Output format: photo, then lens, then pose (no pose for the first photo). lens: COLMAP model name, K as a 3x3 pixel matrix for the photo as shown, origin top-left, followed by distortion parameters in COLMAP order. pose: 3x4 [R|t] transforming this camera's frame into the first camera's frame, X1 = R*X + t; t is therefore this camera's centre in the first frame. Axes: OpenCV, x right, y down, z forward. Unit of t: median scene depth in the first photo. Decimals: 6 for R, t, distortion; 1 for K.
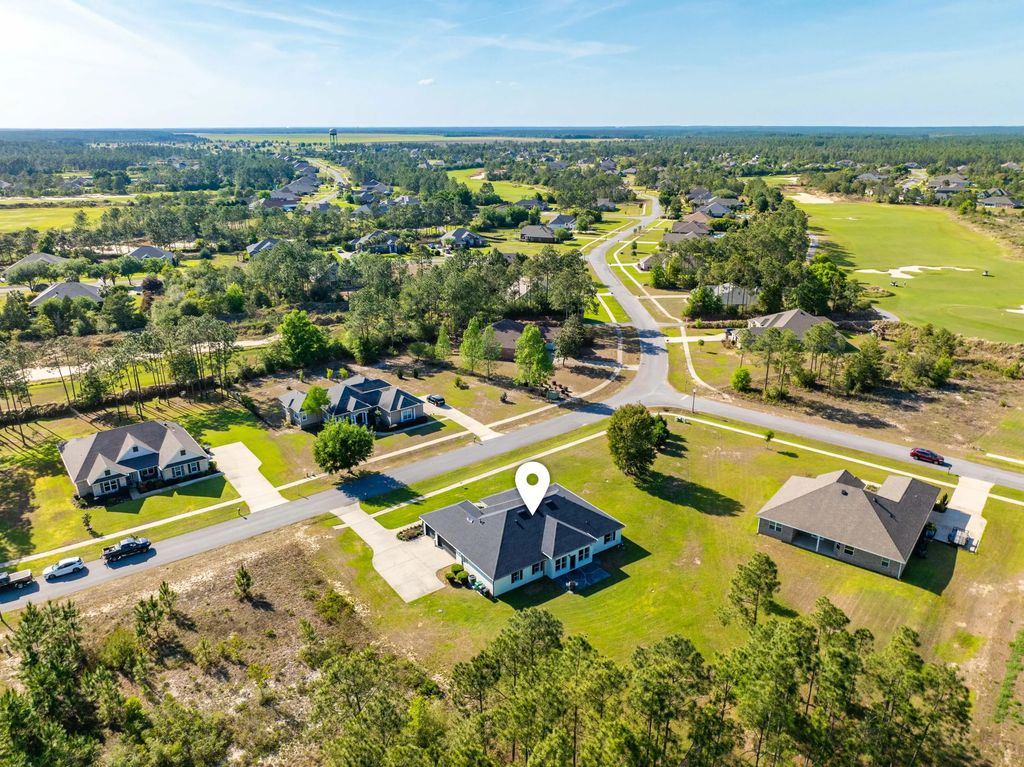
lens RADIAL K [[725.0, 0, 514.6], [0, 725.0, 380.8], [0, 0, 1]] dist [0.007950, -0.007835]
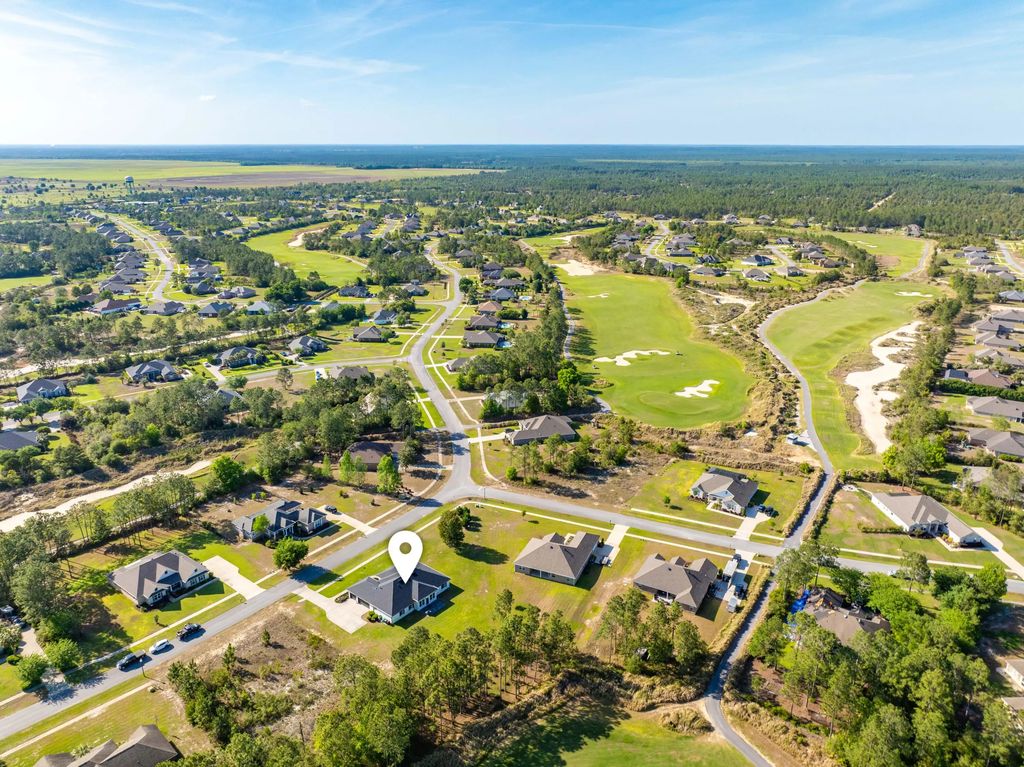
lens RADIAL K [[716.1, 0, 513.9], [0, 716.1, 381.3], [0, 0, 1]] dist [0.004929, 0.001491]
pose [[0.965843, -0.081529, 0.245968, -0.087890], [0.085343, 0.996340, -0.004868, -0.227414], [-0.244670, 0.025693, 0.969266, -0.701364]]
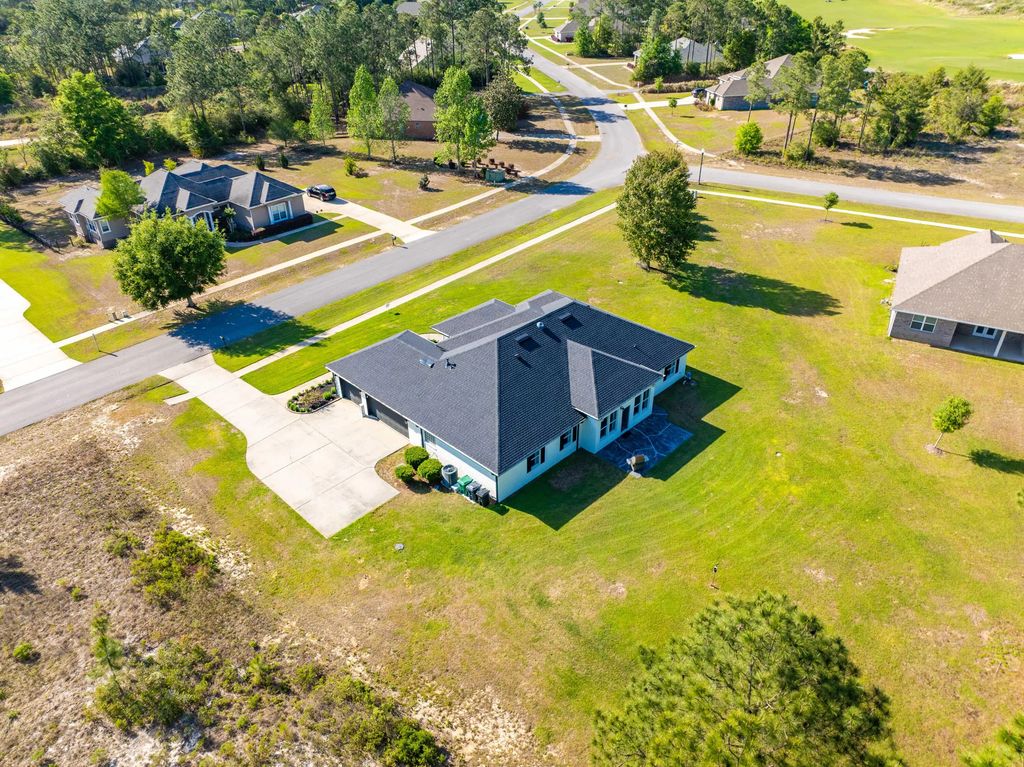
lens RADIAL K [[716.1, 0, 513.9], [0, 716.1, 381.3], [0, 0, 1]] dist [0.004929, 0.001491]
pose [[0.984138, -0.102847, 0.144549, -0.050712], [0.068664, 0.972125, 0.224185, 0.062101], [-0.163576, -0.210703, 0.963767, 0.324461]]
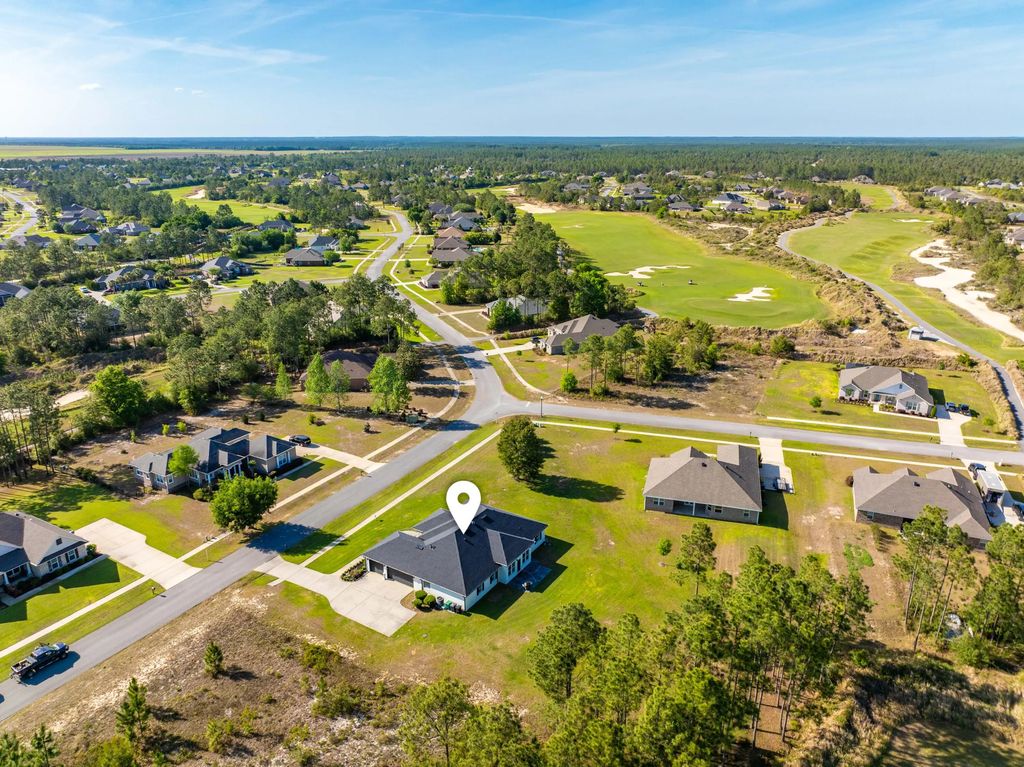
lens RADIAL K [[721.0, 0, 513.2], [0, 721.0, 382.5], [0, 0, 1]] dist [0.002946, 0.007694]
pose [[0.926238, -0.122592, 0.356446, -0.189416], [0.125594, 0.991971, 0.014806, -0.031519], [-0.355400, 0.031054, 0.934199, -0.031288]]
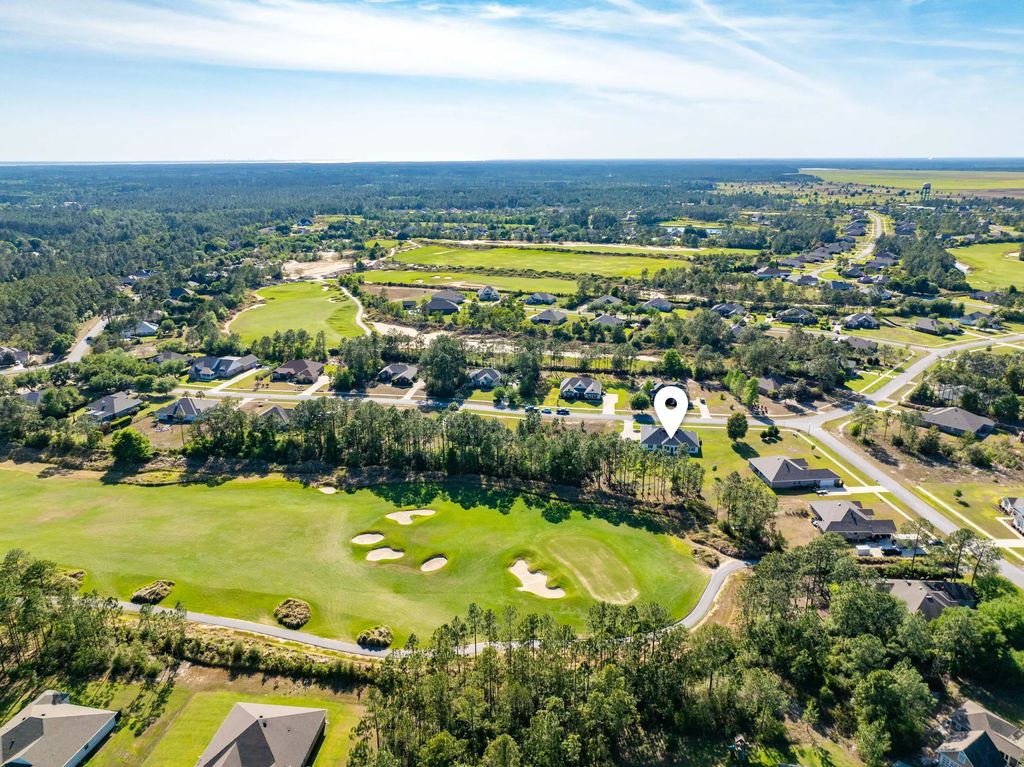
lens RADIAL K [[712.0, 0, 514.3], [0, 712.0, 383.0], [0, 0, 1]] dist [0.007155, -0.008112]
pose [[0.696982, 0.217839, -0.683200, 1.008928], [-0.237149, 0.969154, 0.067083, -0.035104], [0.676740, 0.115265, 0.727143, -1.018119]]
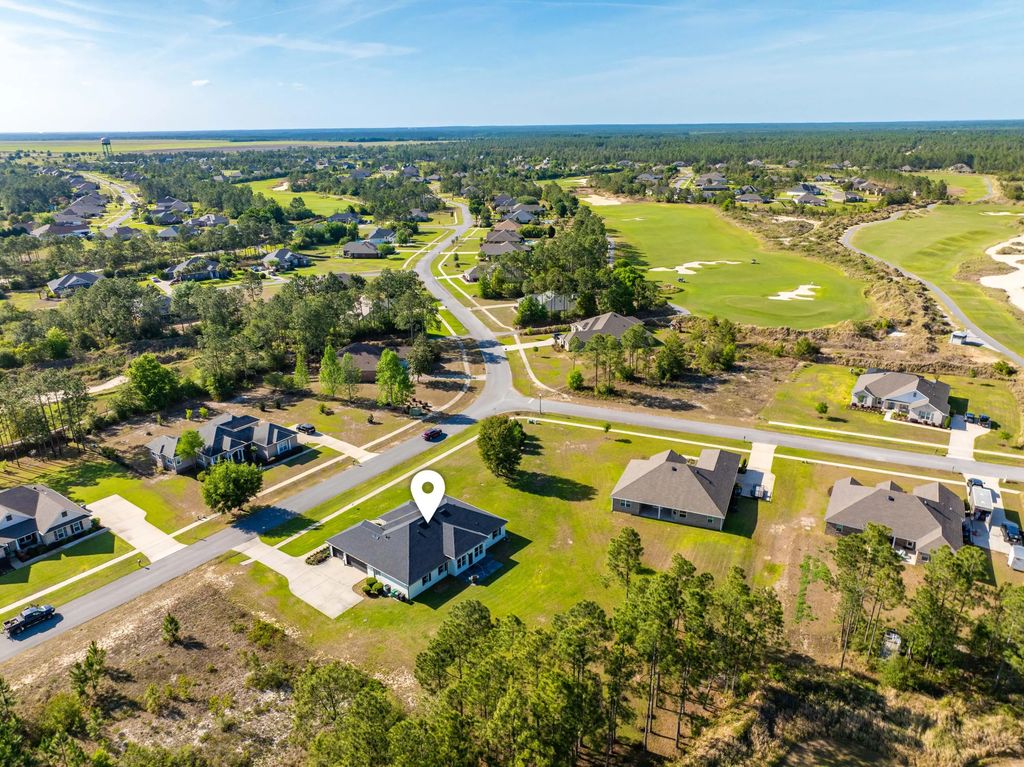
lens RADIAL K [[716.1, 0, 513.9], [0, 716.1, 381.3], [0, 0, 1]] dist [0.004929, 0.001491]
pose [[0.963748, -0.100690, 0.247086, -0.070779], [0.099710, 0.994880, 0.016508, -0.030597], [-0.247483, 0.008728, 0.968853, -0.090087]]
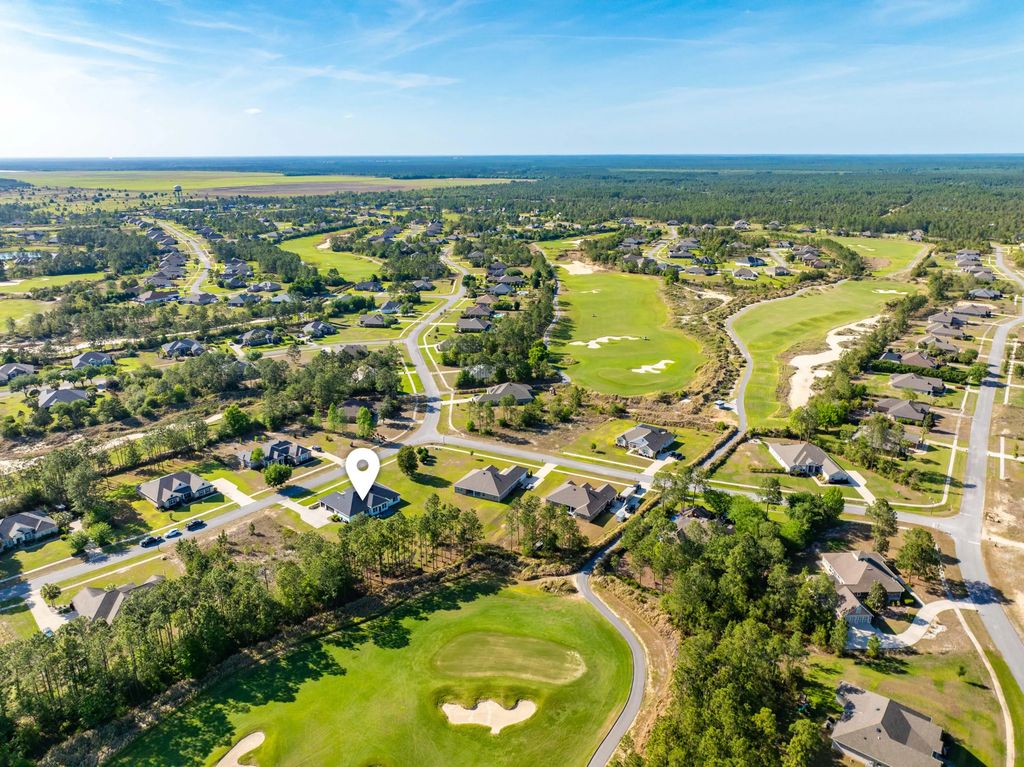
lens RADIAL K [[712.0, 0, 514.3], [0, 712.0, 383.0], [0, 0, 1]] dist [0.007155, -0.008112]
pose [[0.978173, -0.067609, 0.196486, 0.052705], [0.072645, 0.997186, -0.018532, -0.081268], [-0.194680, 0.032401, 0.980331, -1.082353]]
